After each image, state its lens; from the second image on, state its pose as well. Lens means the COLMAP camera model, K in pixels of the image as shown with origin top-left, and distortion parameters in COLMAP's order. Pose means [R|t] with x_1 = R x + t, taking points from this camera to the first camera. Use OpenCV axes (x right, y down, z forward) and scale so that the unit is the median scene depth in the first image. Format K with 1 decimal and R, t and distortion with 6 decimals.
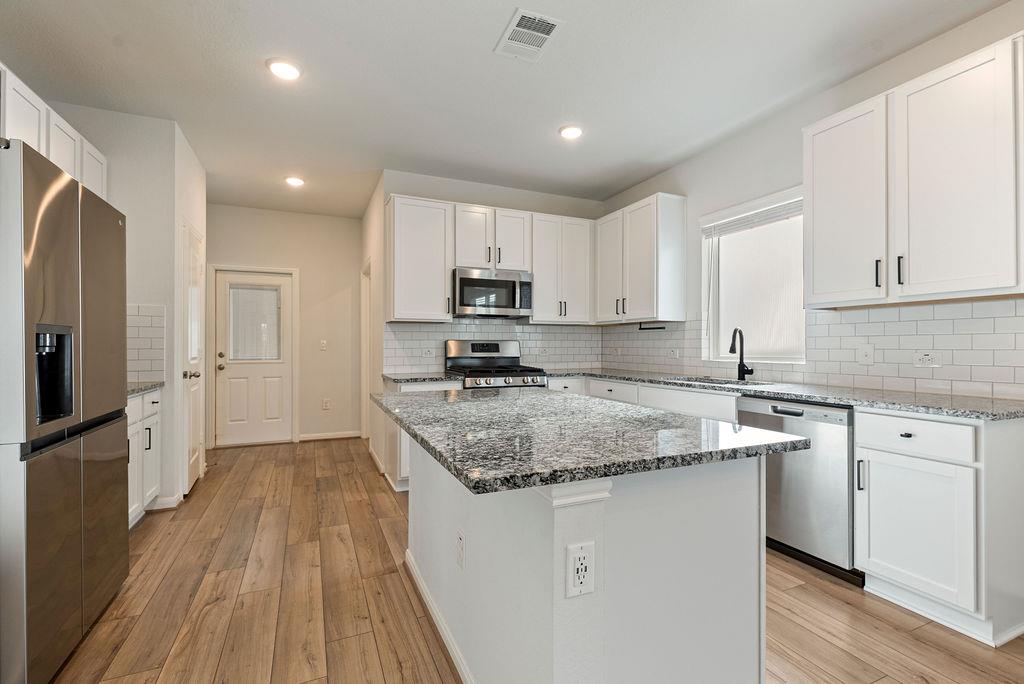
lens RADIAL K [[454.3, 0, 514.8], [0, 454.3, 344.6], [0, 0, 1]] dist [-0.001053, -0.000283]
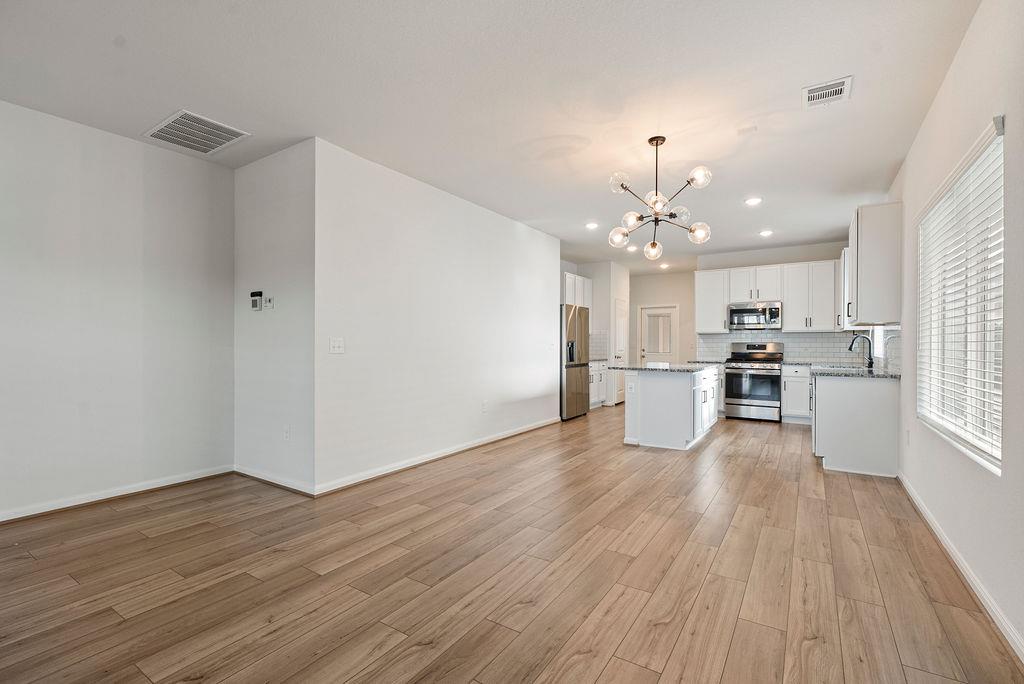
lens RADIAL K [[454.3, 0, 514.7], [0, 454.3, 342.8], [0, 0, 1]] dist [-0.001053, -0.000283]
pose [[0.544203, -0.003423, -0.838947, 0.909223], [0.000382, 0.999993, -0.003832, -0.003627], [0.838953, 0.001765, 0.544200, -0.711868]]
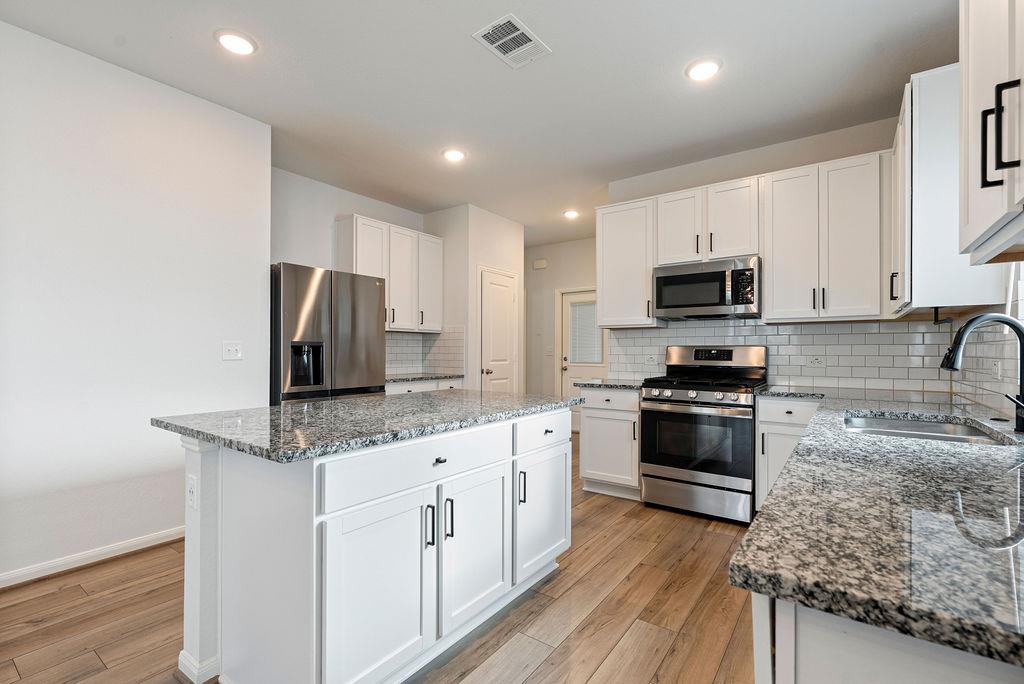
lens RADIAL K [[454.3, 0, 510.2], [0, 454.3, 345.3], [0, 0, 1]] dist [-0.001053, -0.000283]
pose [[0.504127, -0.009695, -0.863575, 0.488825], [-0.000648, 0.999932, -0.011604, -0.000934], [0.863629, 0.006409, 0.504087, 0.276028]]
